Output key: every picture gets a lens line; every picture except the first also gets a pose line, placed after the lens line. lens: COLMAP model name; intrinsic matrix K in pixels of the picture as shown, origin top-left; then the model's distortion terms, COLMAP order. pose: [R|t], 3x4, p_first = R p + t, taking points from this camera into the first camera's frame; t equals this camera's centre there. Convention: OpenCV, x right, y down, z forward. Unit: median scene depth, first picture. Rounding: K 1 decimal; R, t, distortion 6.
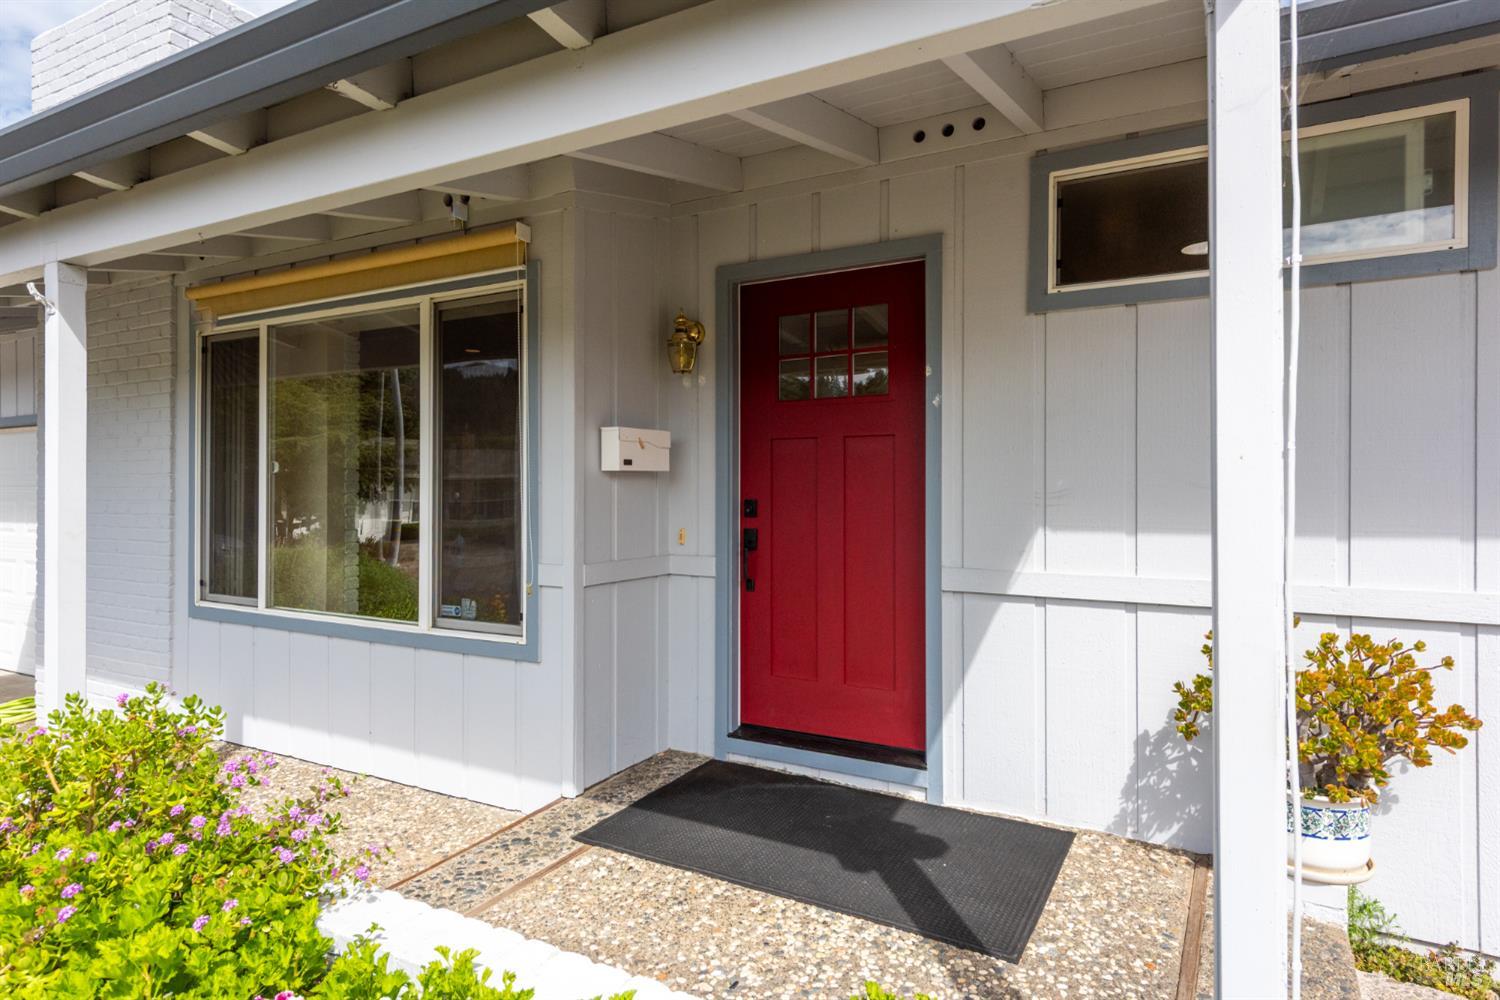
lens RADIAL K [[817.5, 0, 746.3], [0, 817.5, 490.0], [0, 0, 1]] dist [-0.001940, -0.000377]
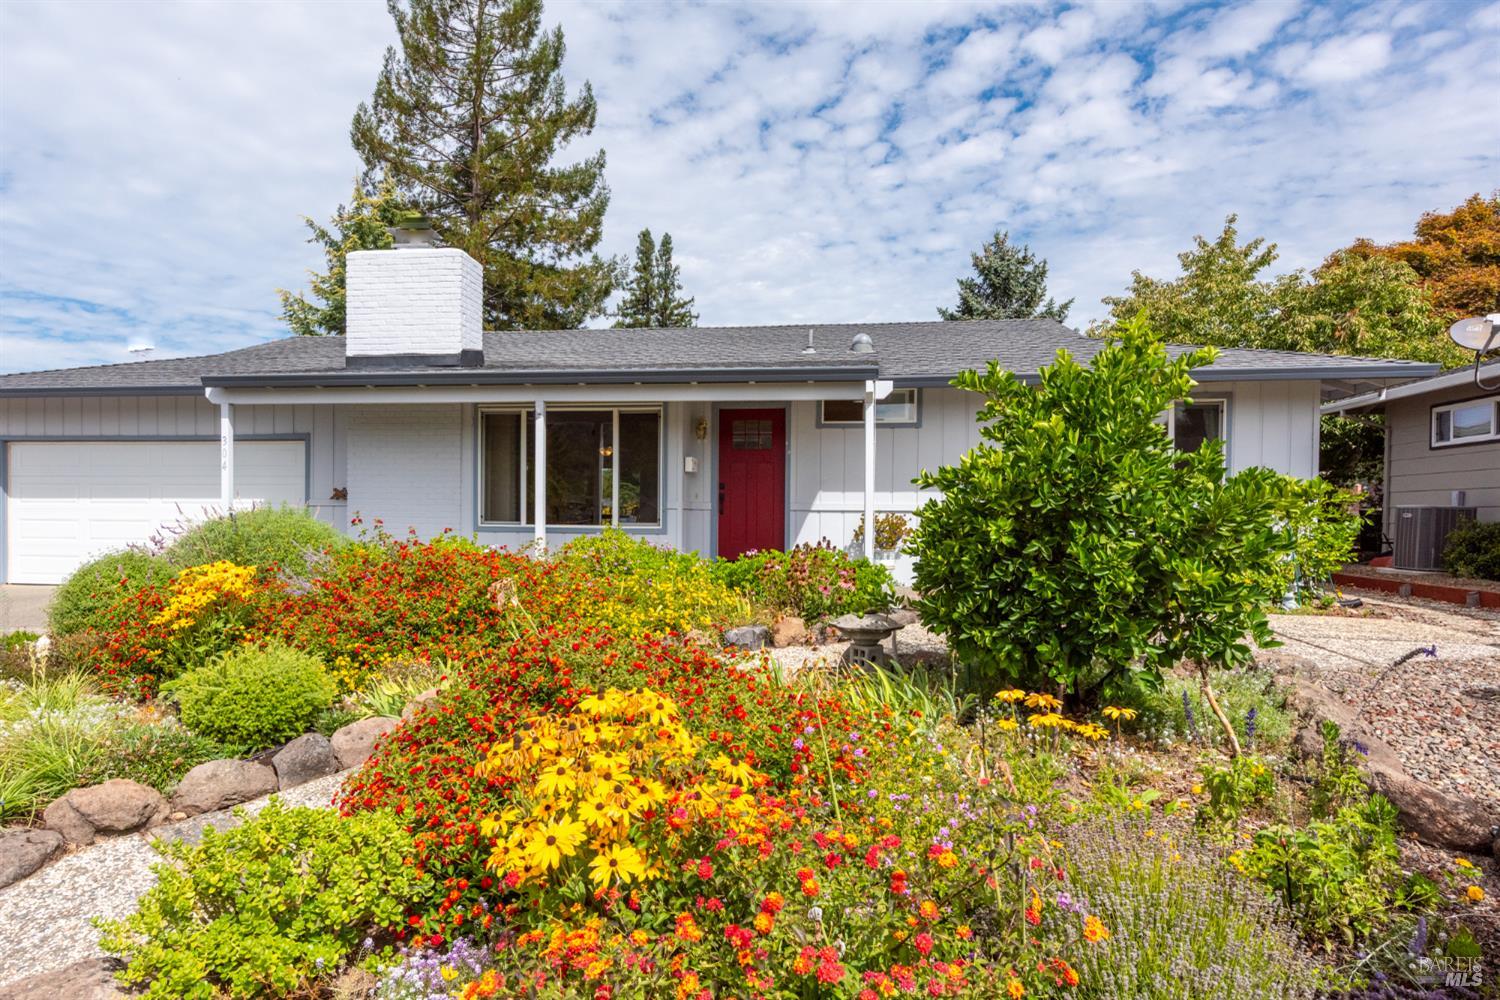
lens RADIAL K [[879.8, 0, 722.0], [0, 879.8, 528.4], [0, 0, 1]] dist [-0.005030, -0.001577]
pose [[0.944536, 0.000951, 0.328408, -1.183505], [-0.007890, 0.999773, 0.019799, 0.128438], [-0.328314, -0.021292, 0.944329, -2.259690]]
